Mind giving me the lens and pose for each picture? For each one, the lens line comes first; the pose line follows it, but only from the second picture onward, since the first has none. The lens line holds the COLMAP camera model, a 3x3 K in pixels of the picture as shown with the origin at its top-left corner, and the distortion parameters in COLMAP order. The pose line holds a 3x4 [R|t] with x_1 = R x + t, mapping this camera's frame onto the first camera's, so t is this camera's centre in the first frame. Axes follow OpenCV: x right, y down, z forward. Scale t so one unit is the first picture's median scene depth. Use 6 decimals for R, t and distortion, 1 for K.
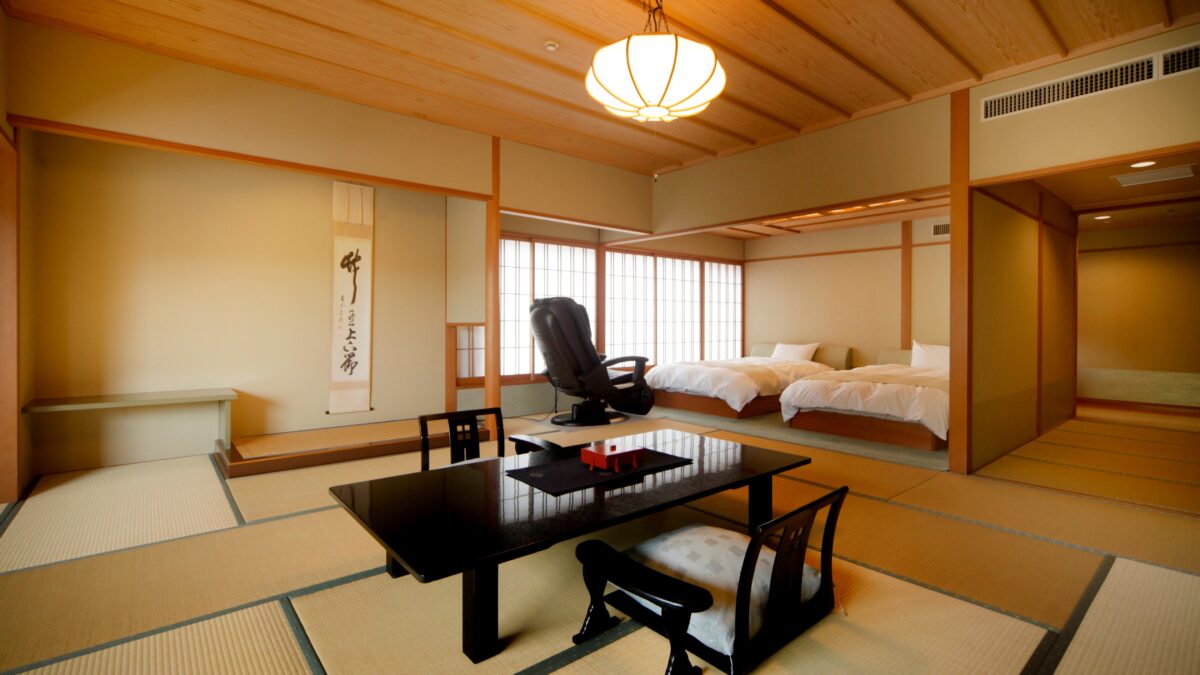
lens RADIAL K [[620.3, 0, 646.4], [0, 620.3, 337.2], [0, 0, 1]] dist [-0.005384, -0.000589]
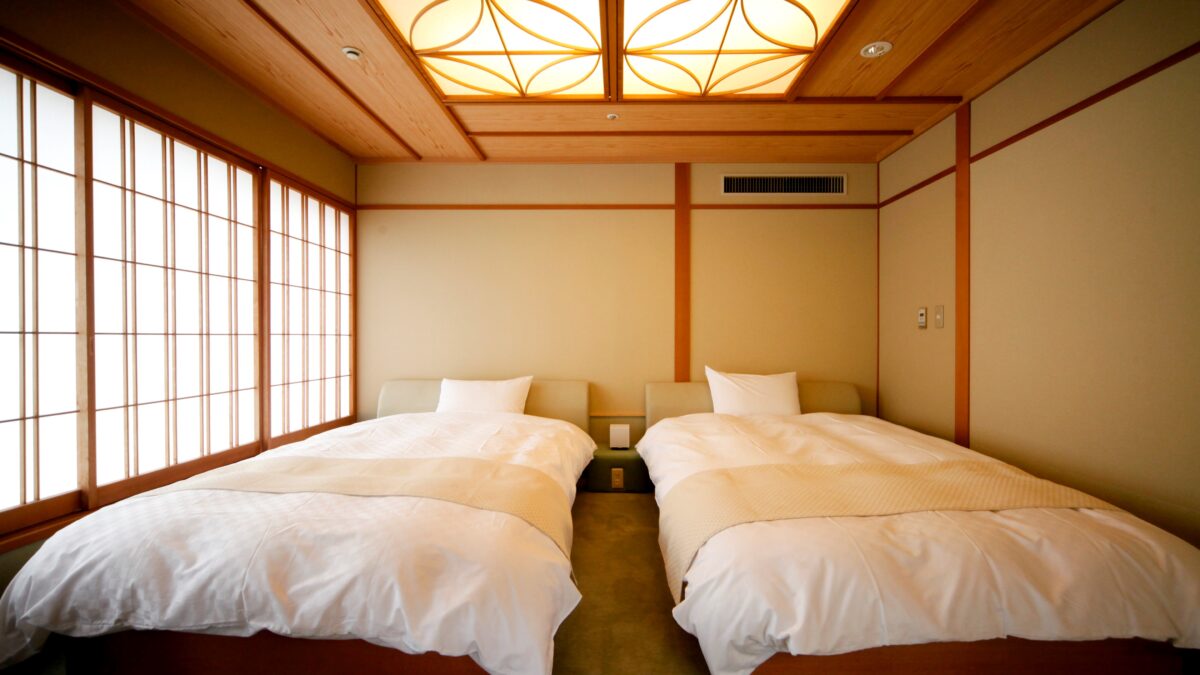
lens RADIAL K [[525.5, 0, 600.0], [0, 525.5, 337.5], [0, 0, 1]] dist [-0.001024, 0.000002]
pose [[0.722767, -0.001806, 0.691090, 0.017447], [0.017714, 0.999716, -0.015913, -0.014746], [-0.690865, 0.023744, 0.722594, 0.642930]]
